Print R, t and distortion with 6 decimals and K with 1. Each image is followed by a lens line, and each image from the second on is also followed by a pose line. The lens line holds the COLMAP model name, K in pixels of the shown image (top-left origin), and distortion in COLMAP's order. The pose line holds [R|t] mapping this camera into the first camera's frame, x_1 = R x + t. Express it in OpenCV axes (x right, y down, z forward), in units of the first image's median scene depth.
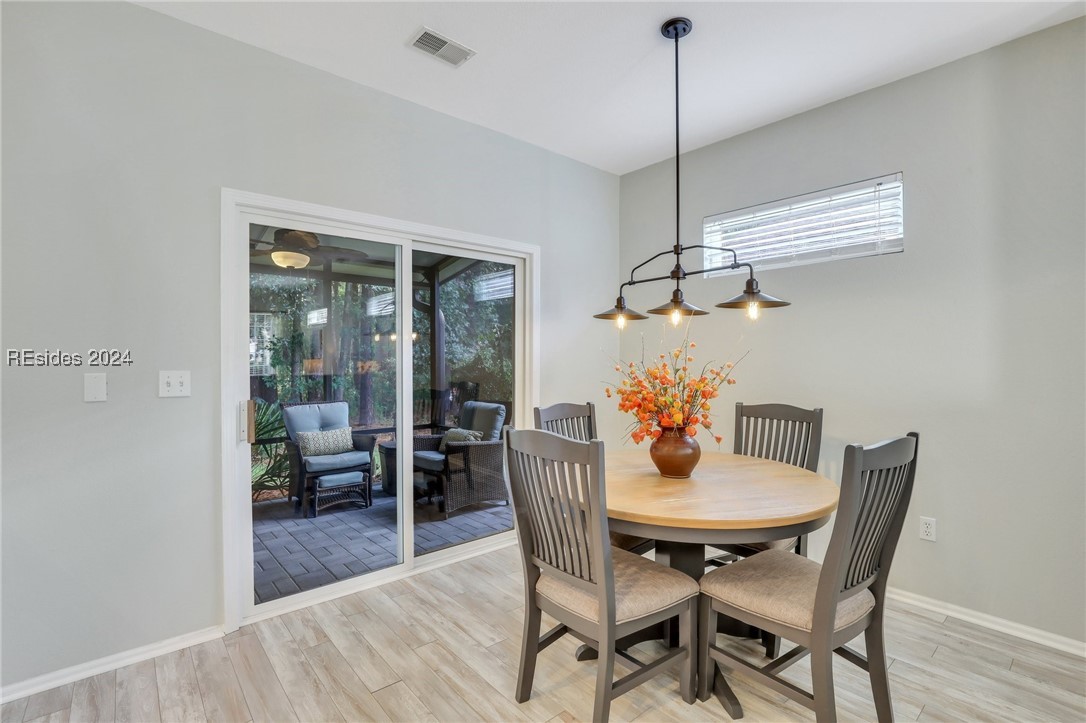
lens RADIAL K [[500.9, 0, 545.4], [0, 500.9, 360.9], [0, 0, 1]] dist [-0.039583, 0.008125]
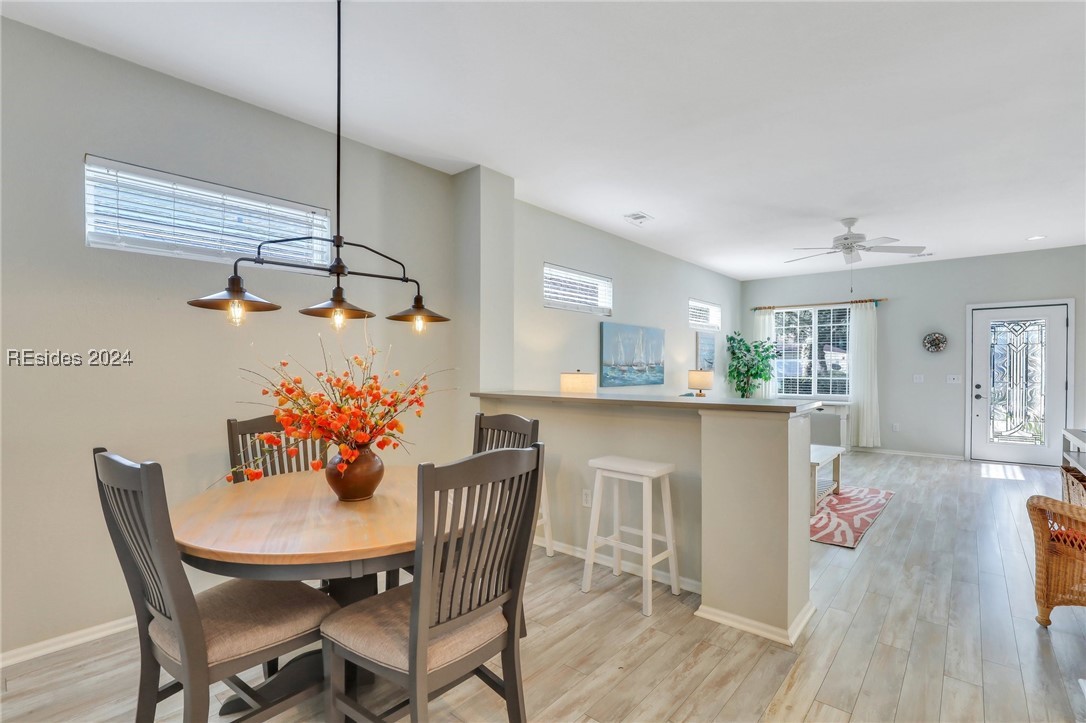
lens RADIAL K [[500.9, 0, 543.1], [0, 500.9, 370.8], [0, 0, 1]] dist [-0.039583, 0.008125]
pose [[-0.137929, -0.010084, 0.990391, -0.609608], [0.004071, 0.999934, 0.010749, -0.005374], [-0.990434, 0.005515, -0.137879, 0.726561]]
